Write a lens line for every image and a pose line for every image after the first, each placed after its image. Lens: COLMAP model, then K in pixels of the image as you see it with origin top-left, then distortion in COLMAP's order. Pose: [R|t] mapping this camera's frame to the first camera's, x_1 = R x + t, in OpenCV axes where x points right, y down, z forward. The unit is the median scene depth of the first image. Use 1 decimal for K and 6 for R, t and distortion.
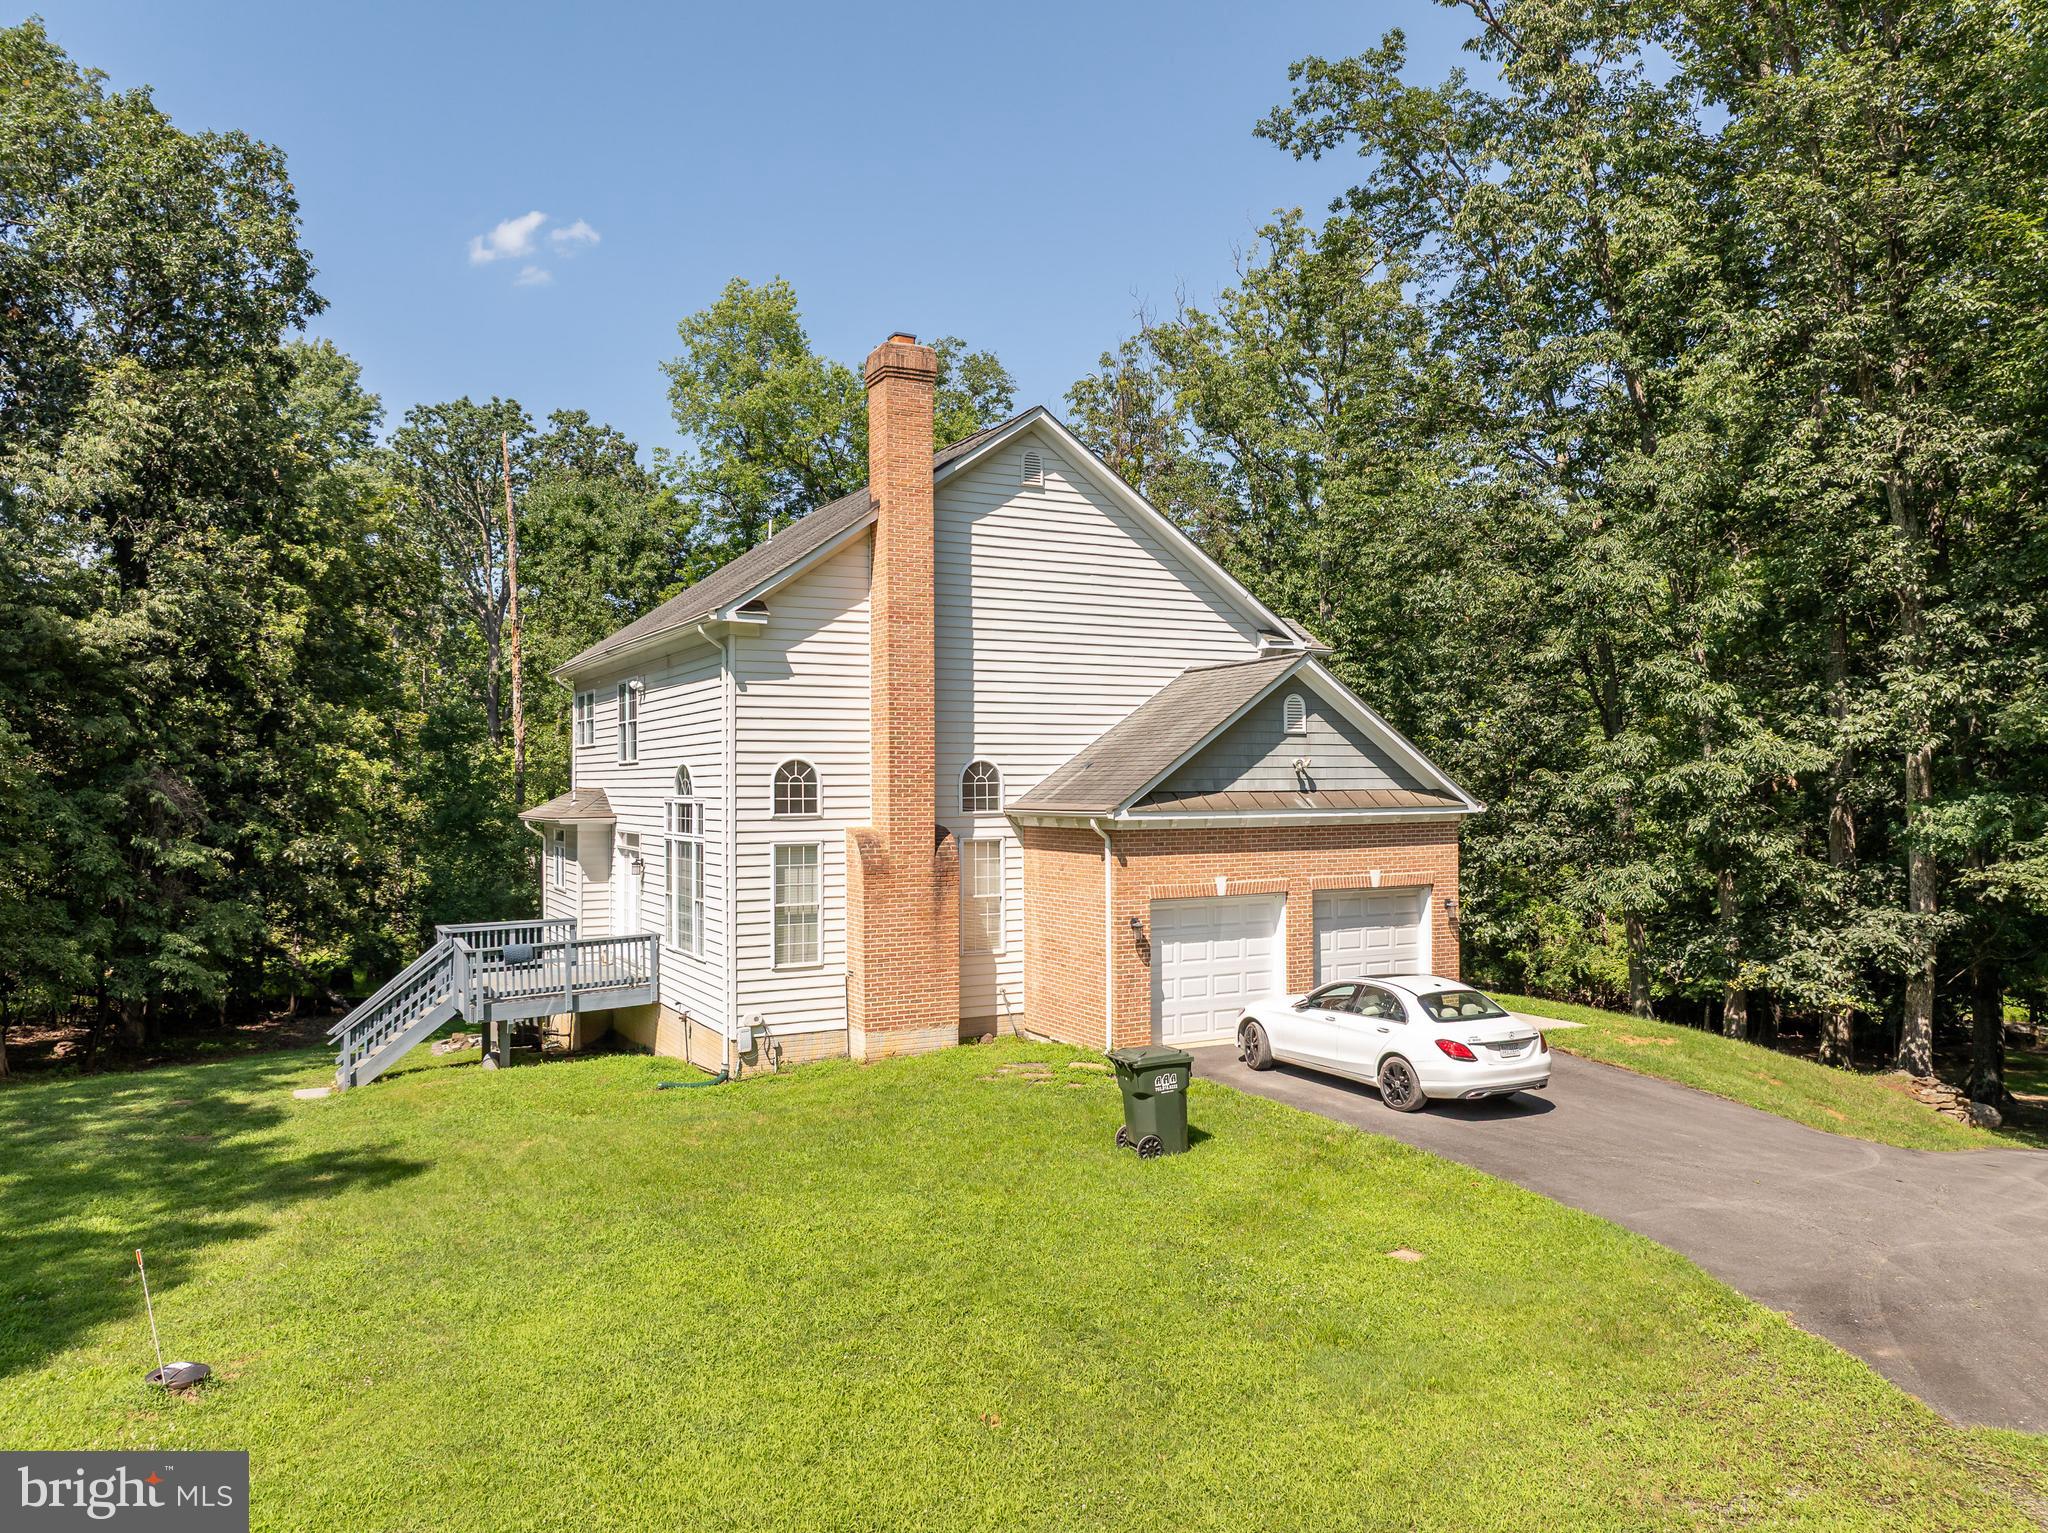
lens RADIAL K [[1446.7, 0, 1030.8], [0, 1446.7, 769.4], [0, 0, 1]] dist [-0.042420, 0.010618]
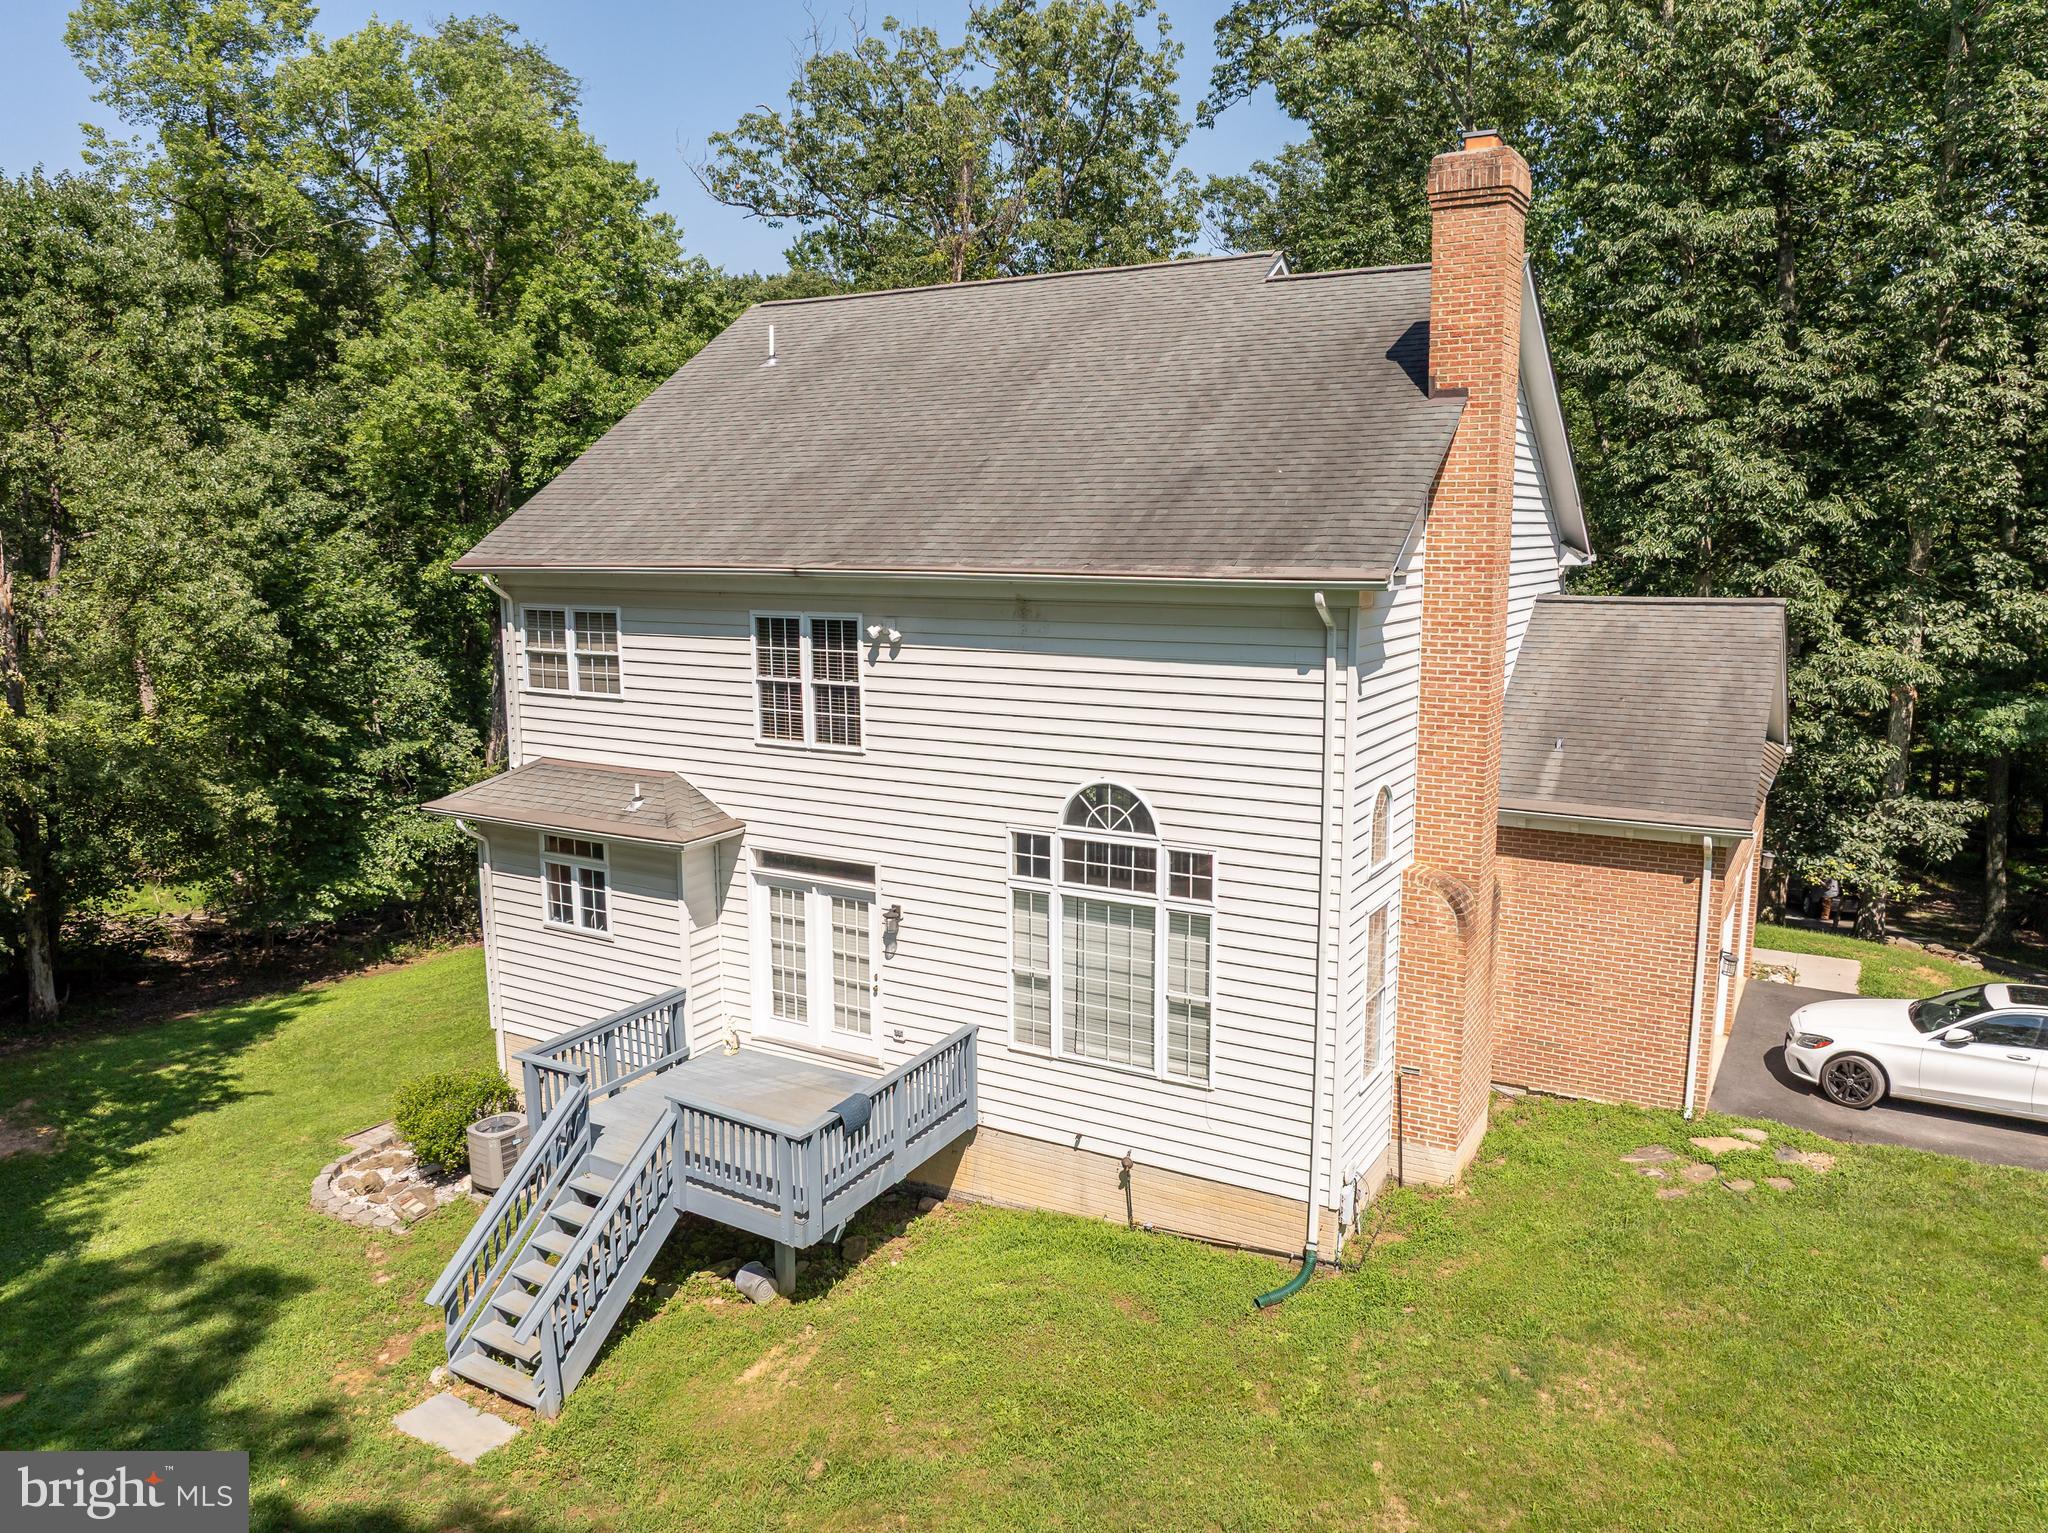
lens RADIAL K [[1446.7, 0, 1031.4], [0, 1446.7, 776.4], [0, 0, 1]] dist [-0.042420, 0.010618]
pose [[0.855276, -0.084951, 0.511162, -0.547803], [-0.006533, 0.984624, 0.174566, -0.108303], [-0.518132, -0.152642, 0.841570, 0.444604]]
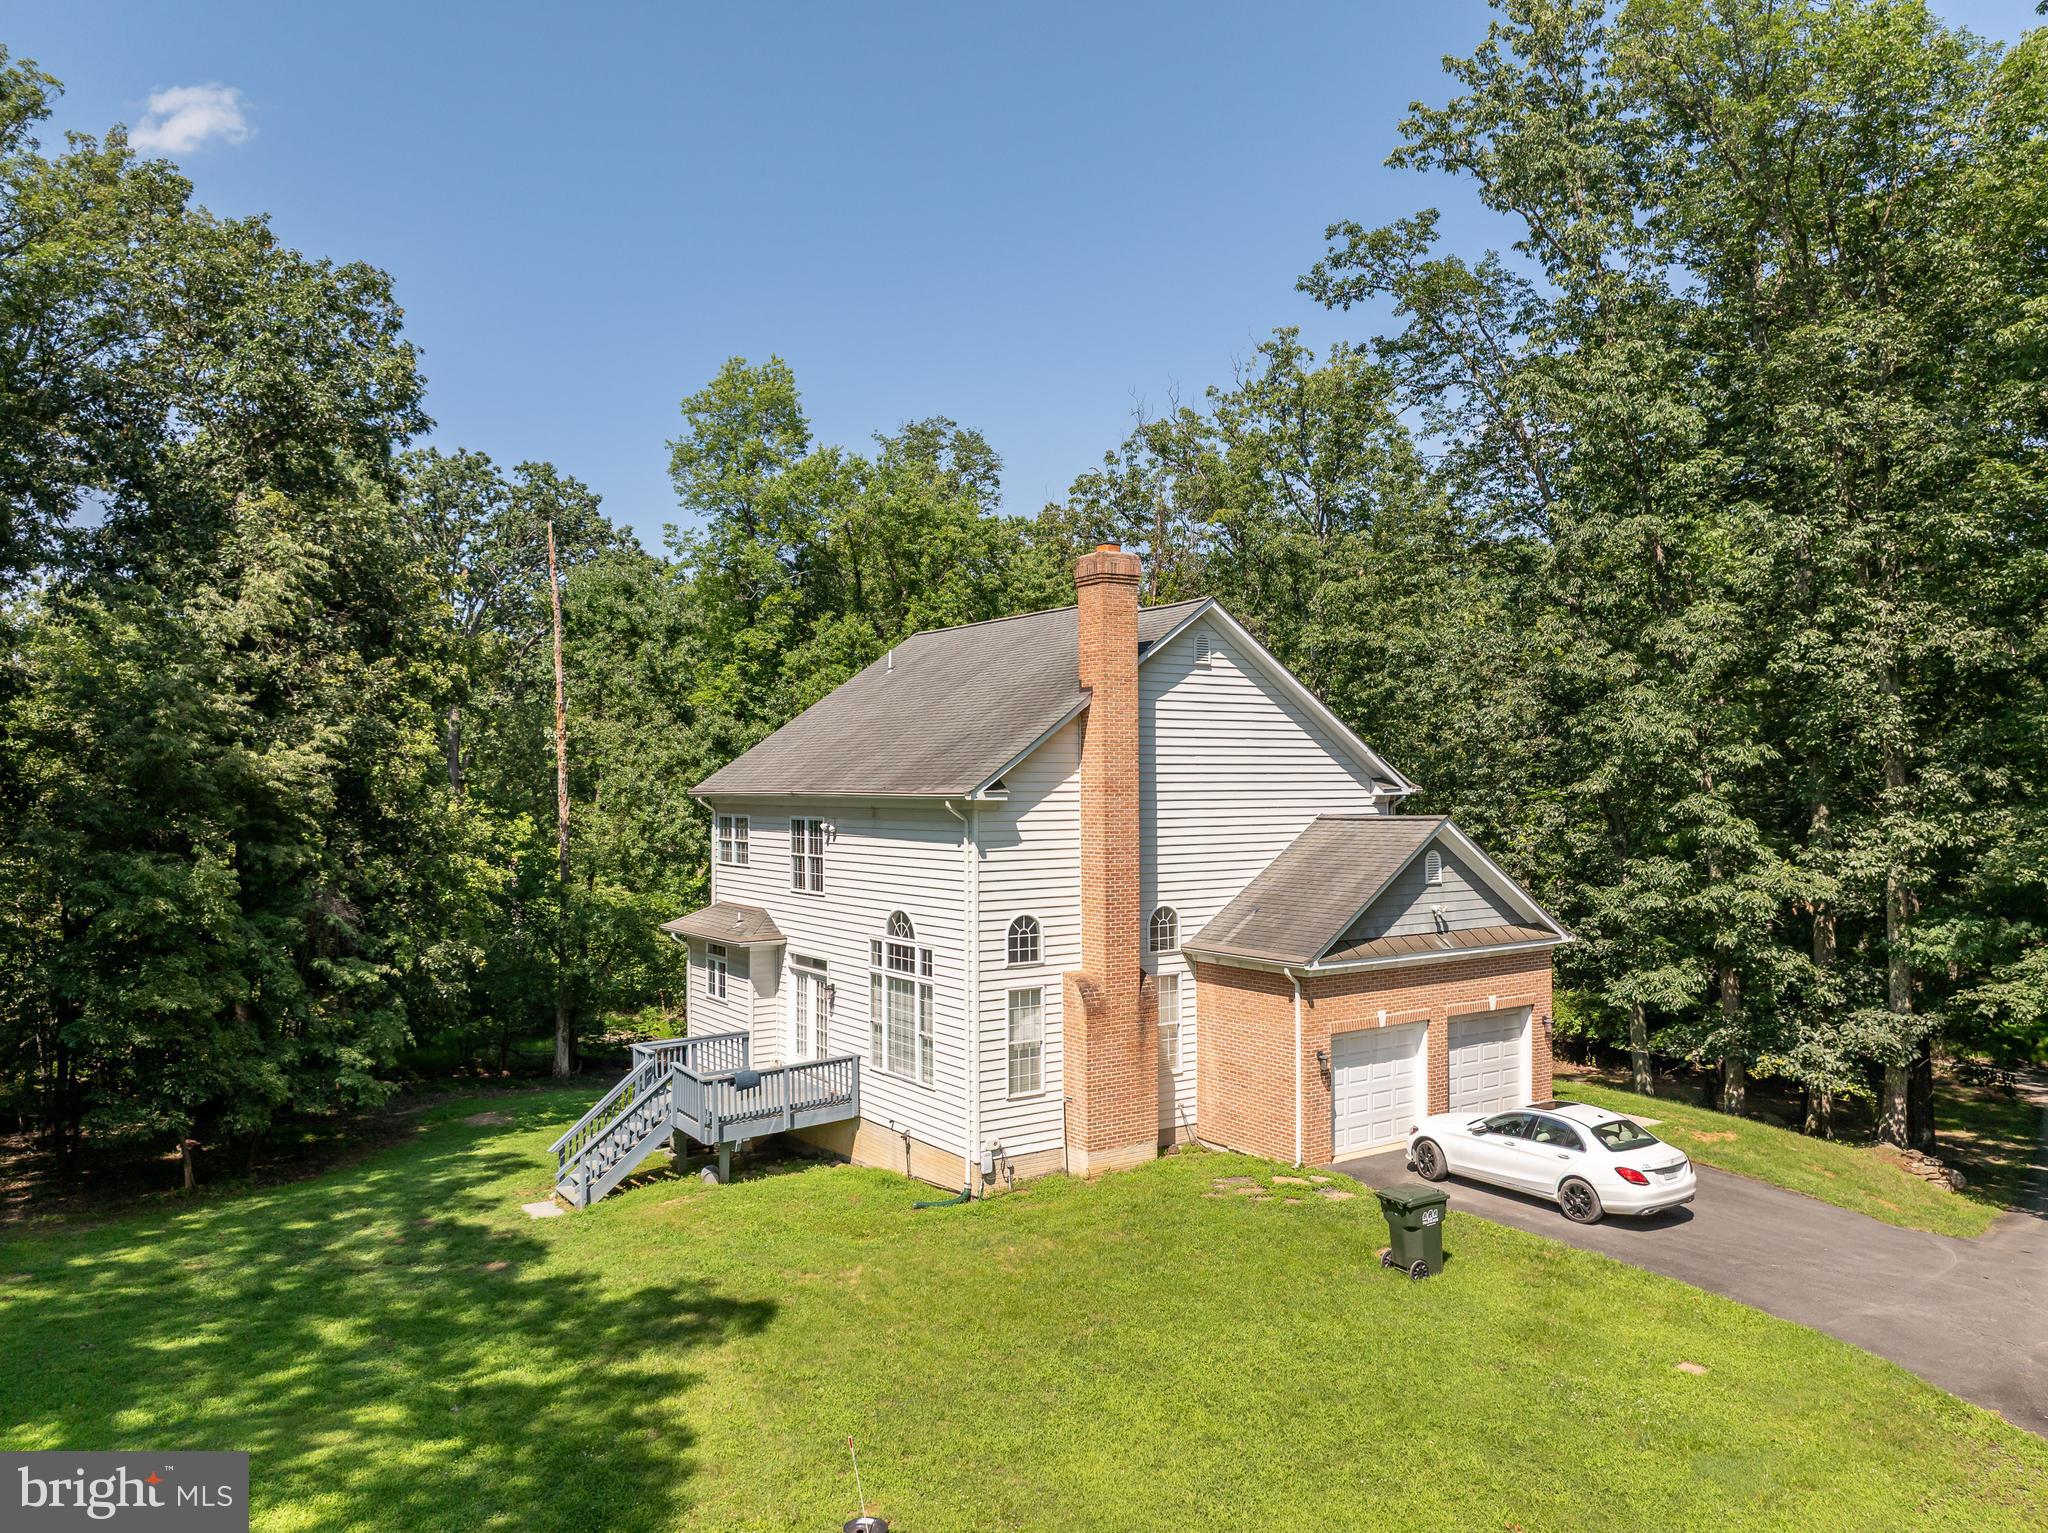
lens RADIAL K [[1446.7, 0, 1031.3], [0, 1446.7, 771.5], [0, 0, 1]] dist [-0.042420, 0.010618]
pose [[0.994904, 0.001512, 0.100818, -0.232900], [-0.001522, 0.999999, 0.000026, -0.103280], [-0.100818, -0.000179, 0.994905, -0.121279]]
